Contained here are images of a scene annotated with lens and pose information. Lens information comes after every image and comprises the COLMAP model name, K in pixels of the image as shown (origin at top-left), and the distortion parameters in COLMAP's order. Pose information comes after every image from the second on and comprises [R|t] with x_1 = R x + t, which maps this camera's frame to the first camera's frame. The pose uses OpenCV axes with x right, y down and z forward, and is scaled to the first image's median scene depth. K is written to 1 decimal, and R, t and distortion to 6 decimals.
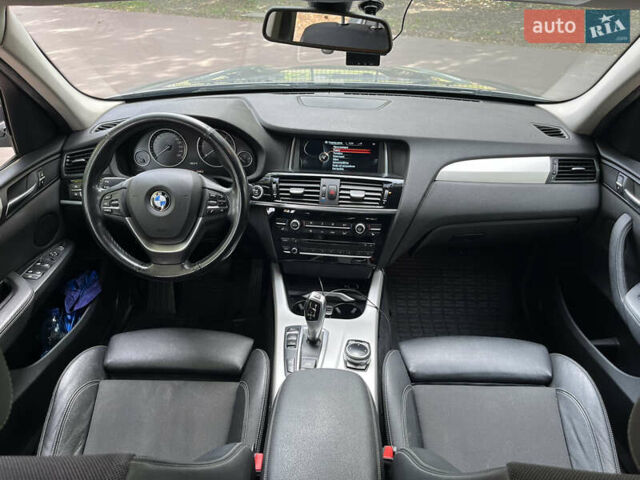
lens RADIAL K [[436.0, 0, 320.0], [0, 436.0, 240.0], [0, 0, 1]] dist [0.001624, 0.000043]
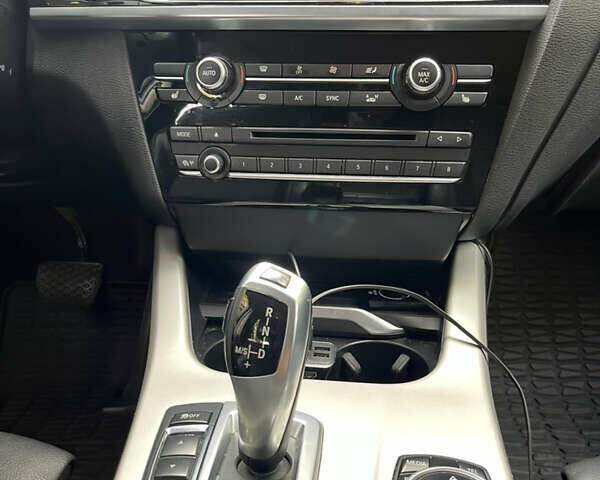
lens RADIAL K [[618.2, 0, 300.0], [0, 618.2, 240.0], [0, 0, 1]] dist [-0.007731, 0.001997]
pose [[0.999863, -0.004279, -0.015968, 0.012317], [0.002445, 0.993580, -0.113104, 0.131611], [0.016349, 0.113050, 0.993455, 0.573189]]
